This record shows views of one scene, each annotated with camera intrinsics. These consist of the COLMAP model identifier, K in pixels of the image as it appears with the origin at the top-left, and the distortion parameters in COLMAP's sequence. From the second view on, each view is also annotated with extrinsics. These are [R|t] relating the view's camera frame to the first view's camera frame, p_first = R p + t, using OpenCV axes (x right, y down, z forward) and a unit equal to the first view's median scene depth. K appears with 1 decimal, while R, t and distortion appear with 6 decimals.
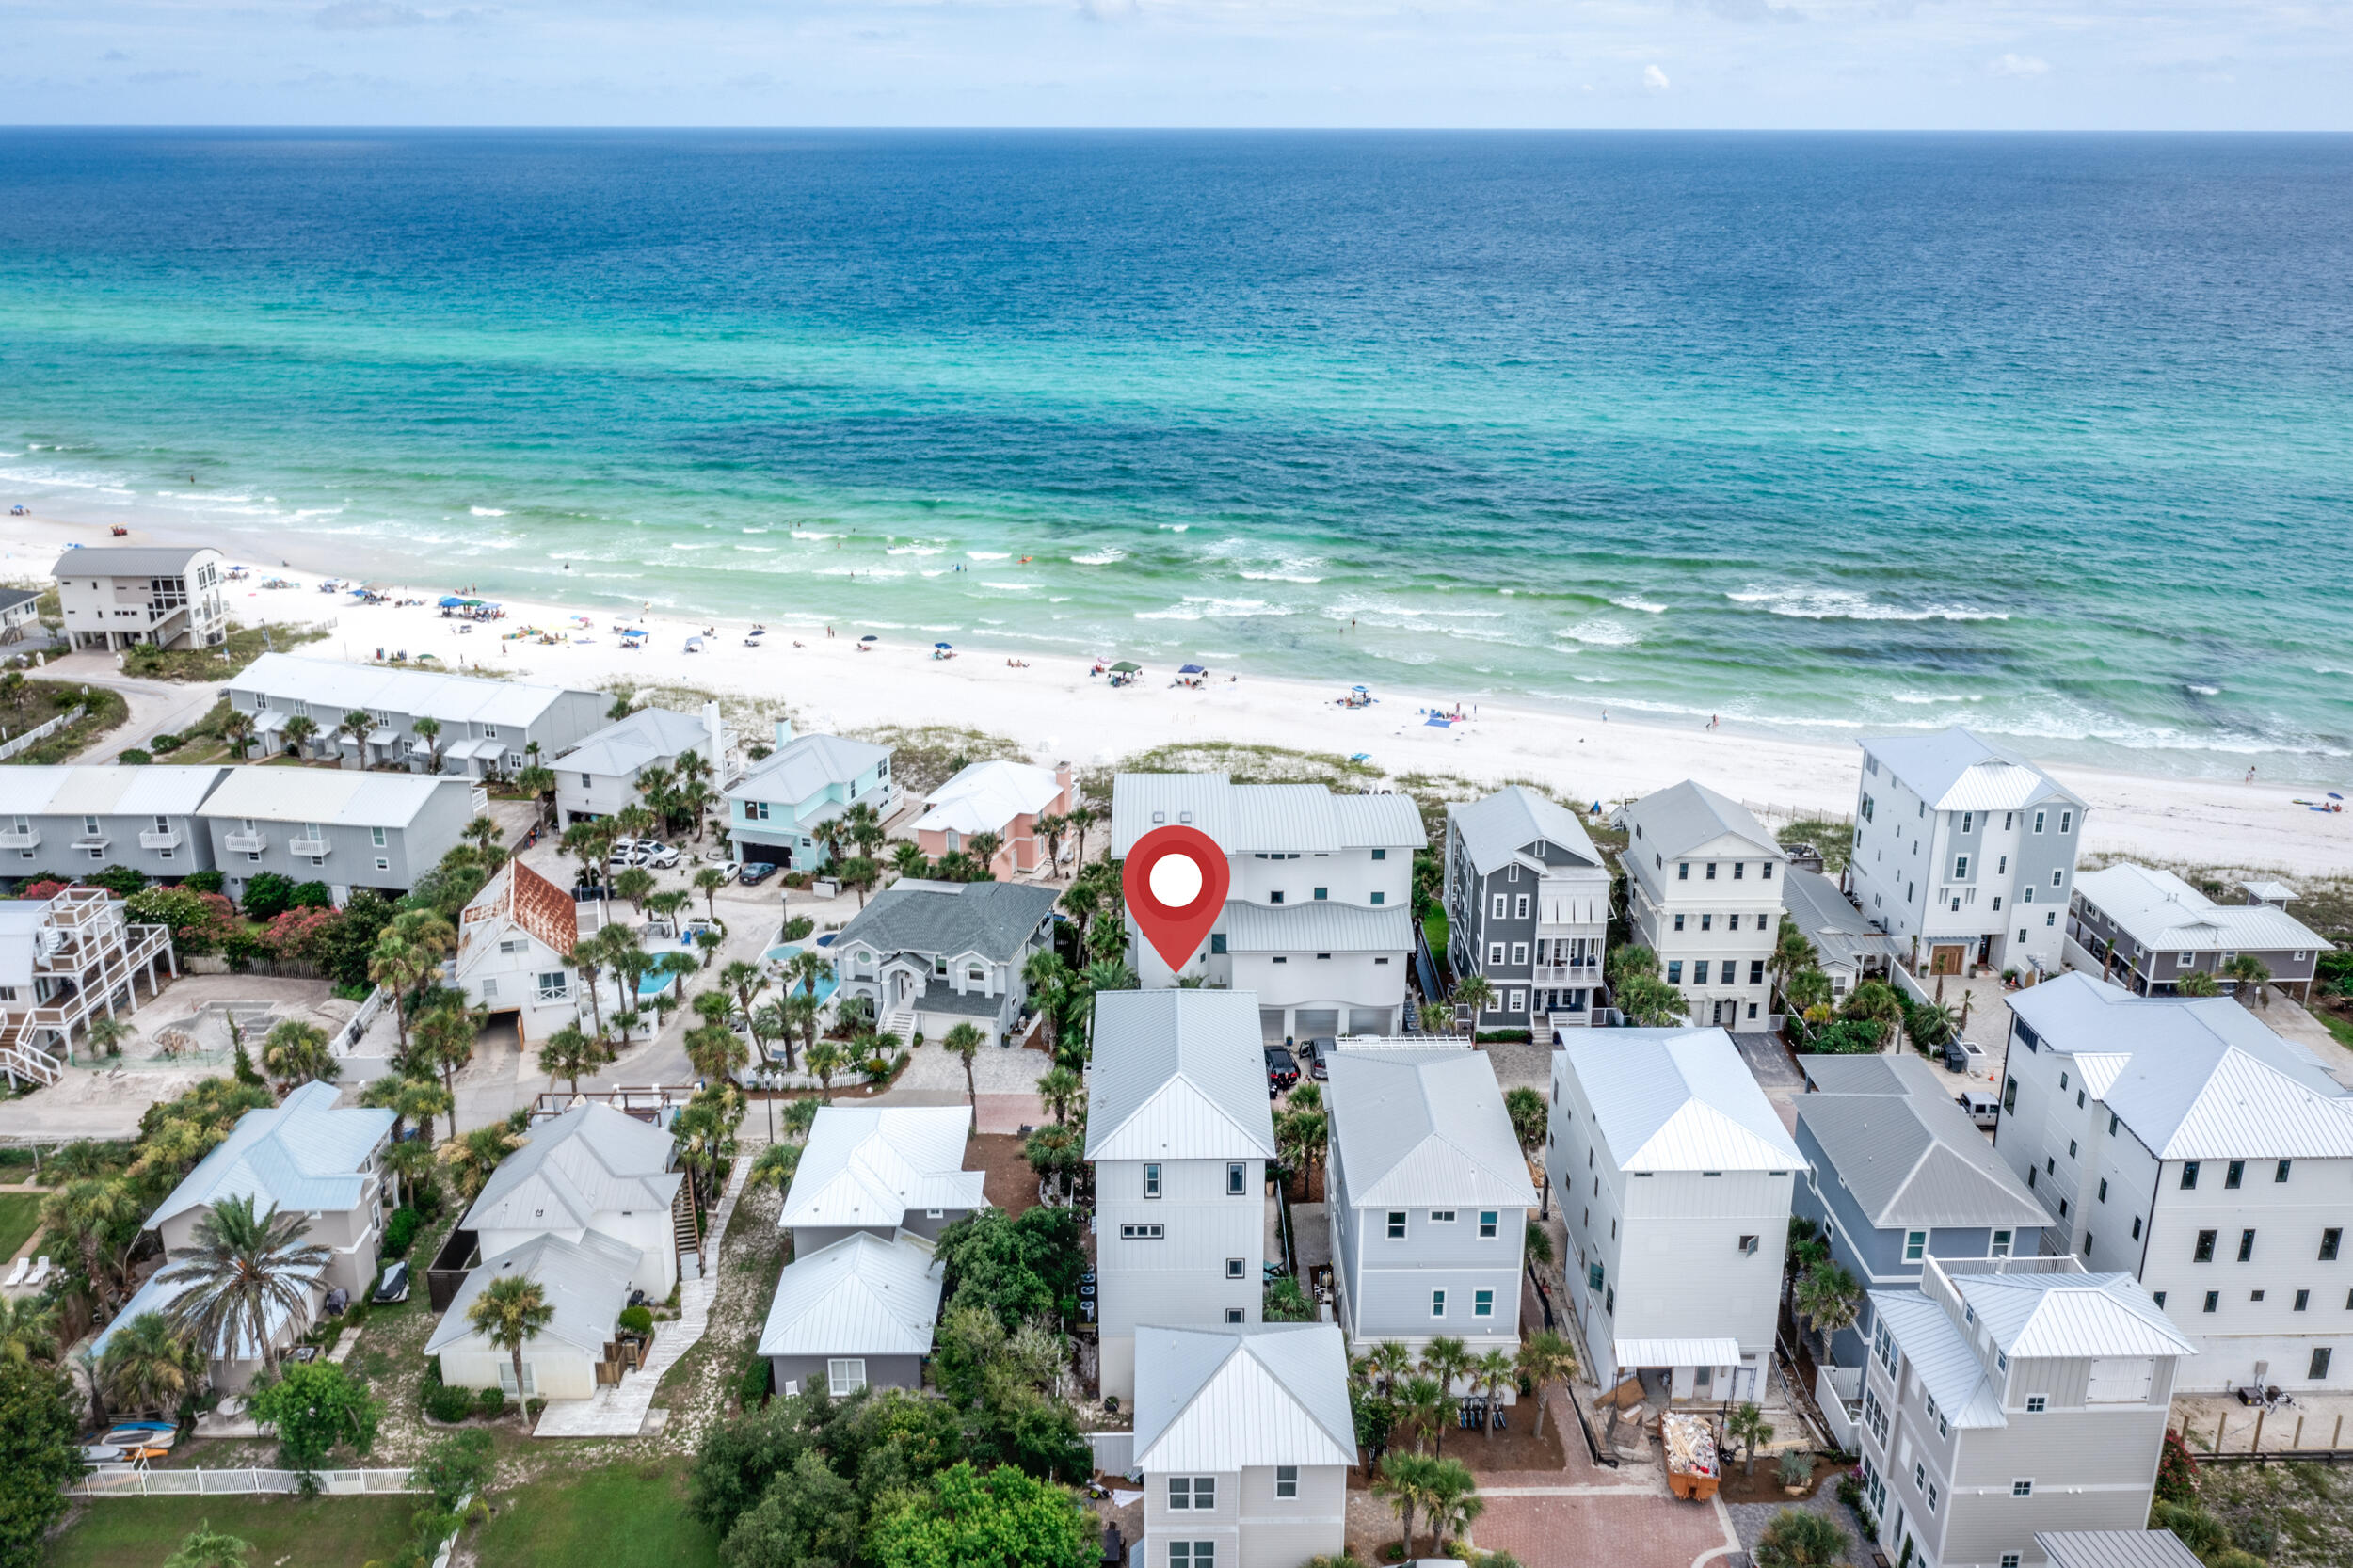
lens RADIAL K [[1885.7, 0, 1165.7], [0, 1885.7, 777.2], [0, 0, 1]] dist [-0.018359, 0.000940]
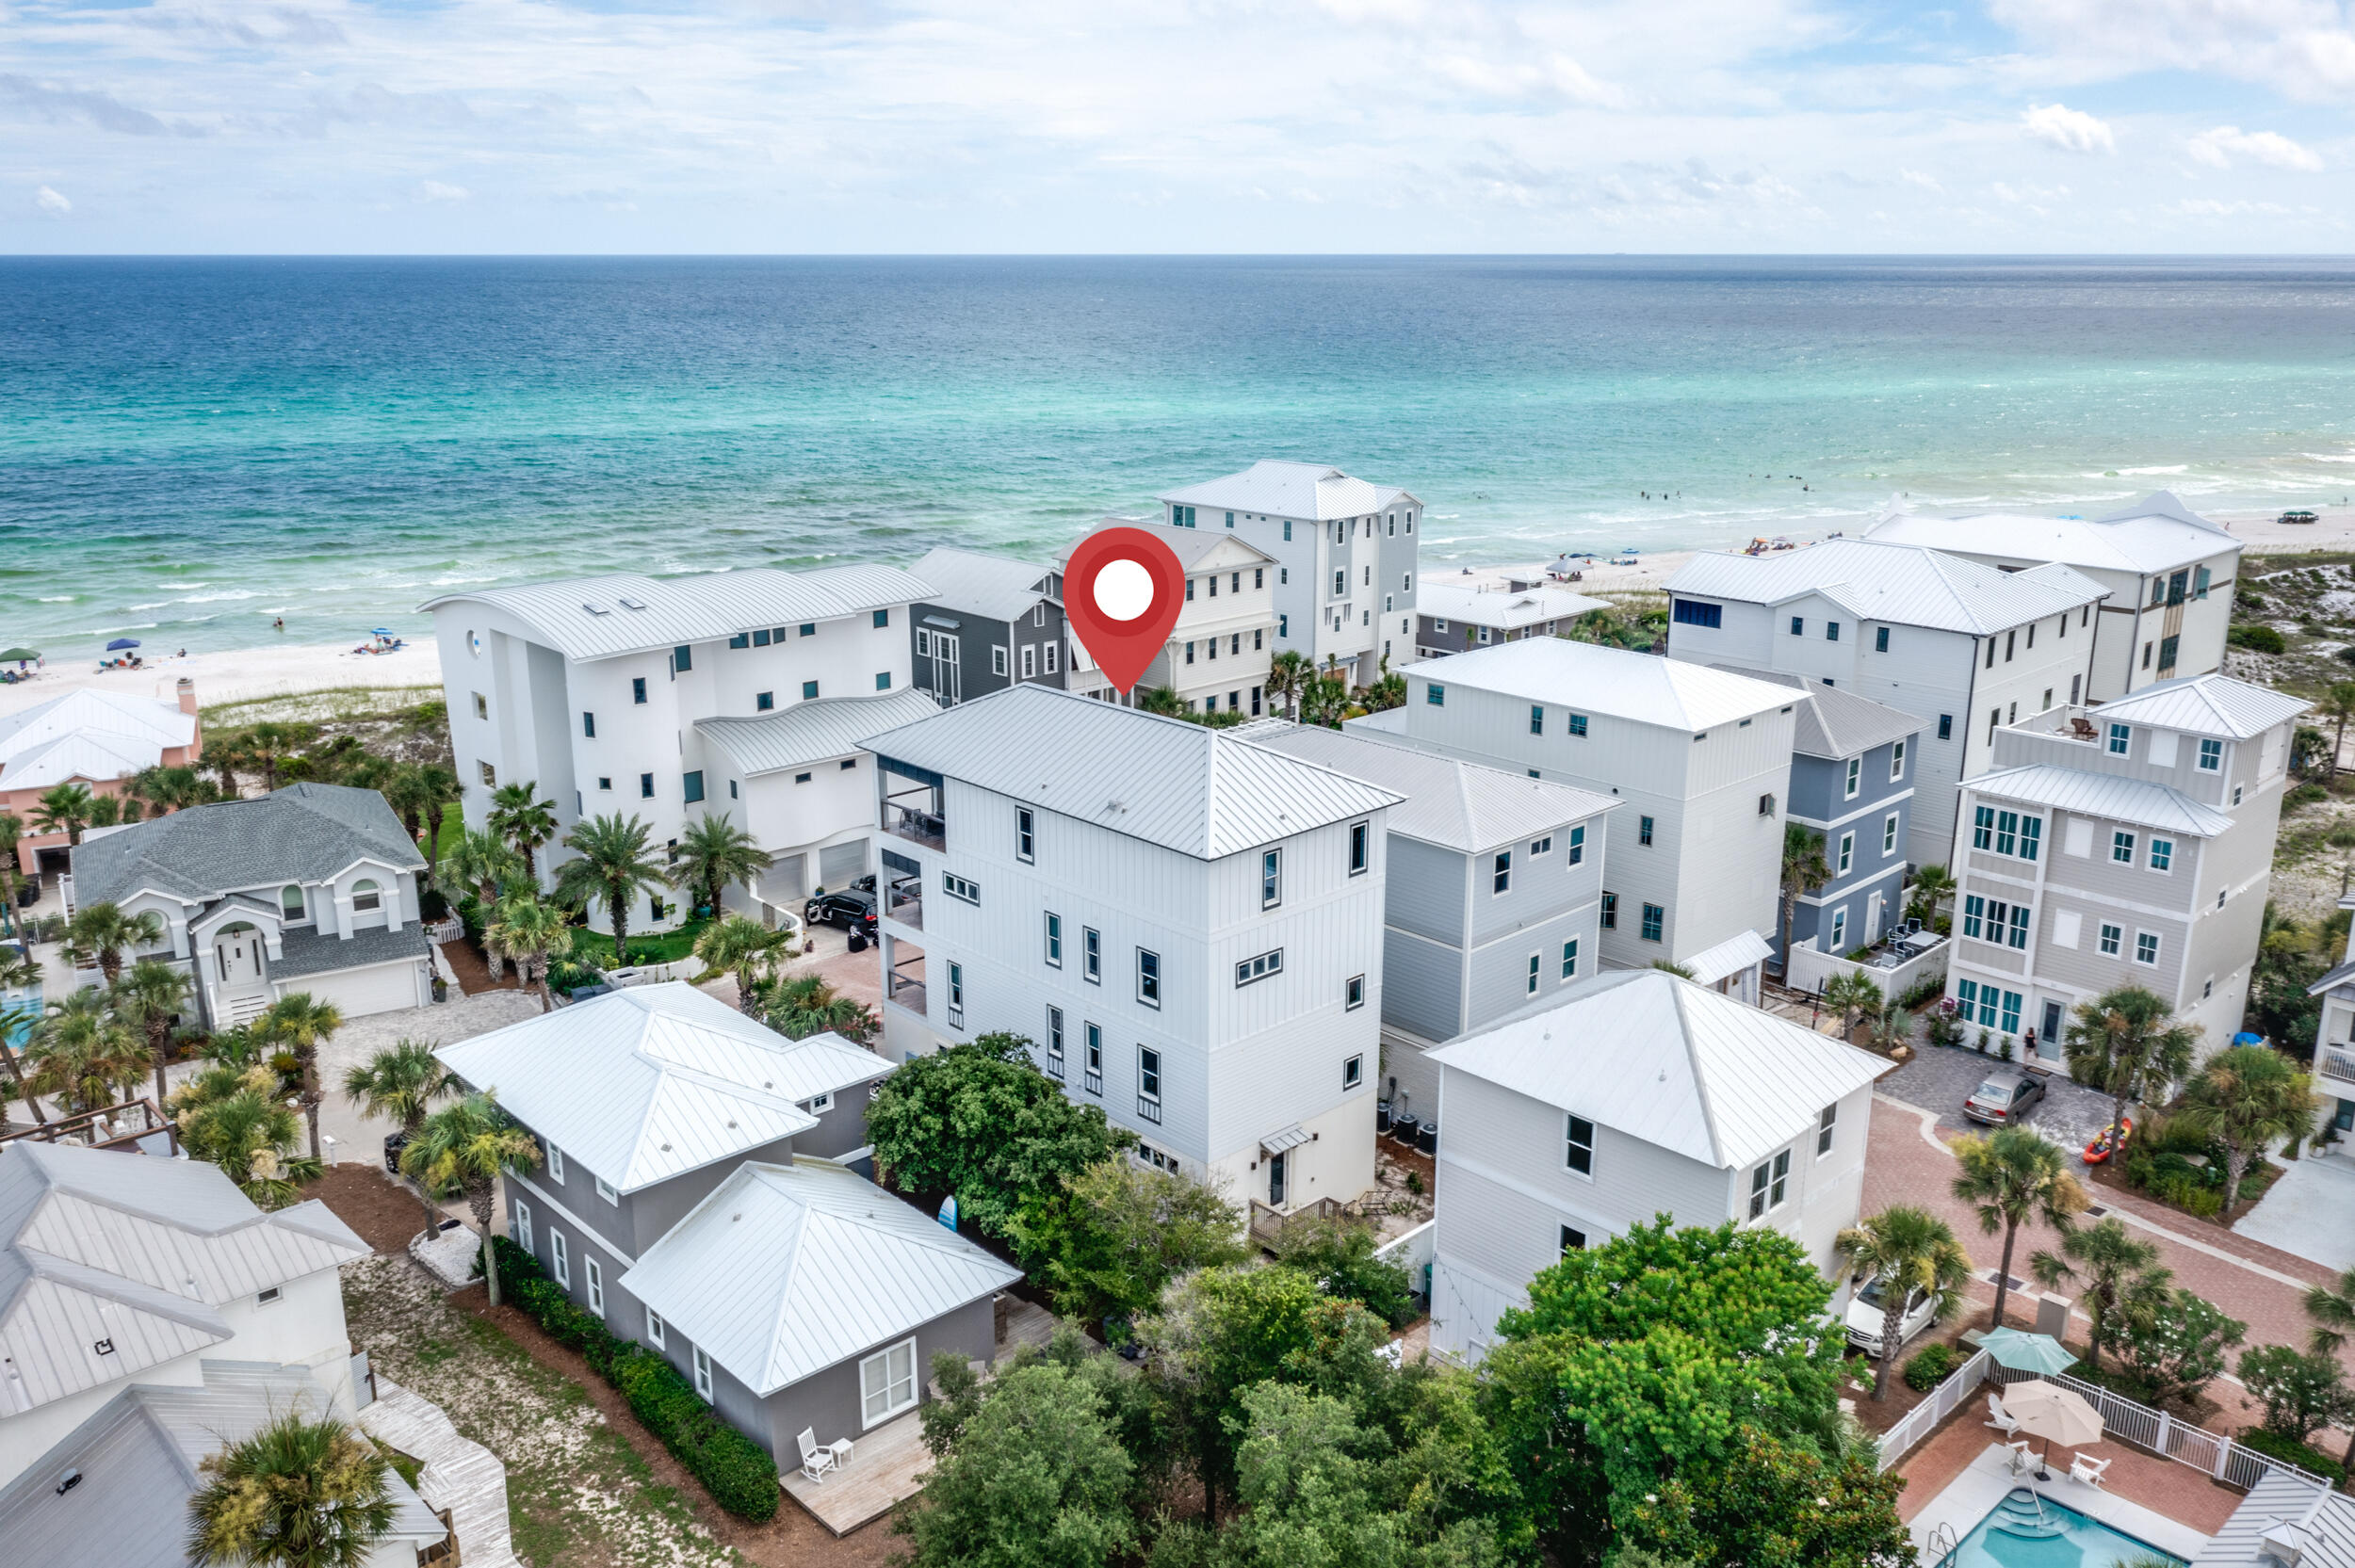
lens RADIAL K [[1872.2, 0, 1177.5], [0, 1872.2, 784.0], [0, 0, 1]] dist [-0.014696, 0.003506]
pose [[0.738128, -0.186696, 0.648314, -0.297964], [0.216698, 0.975638, 0.034238, 0.105436], [-0.638912, 0.115216, 0.760603, 0.364504]]
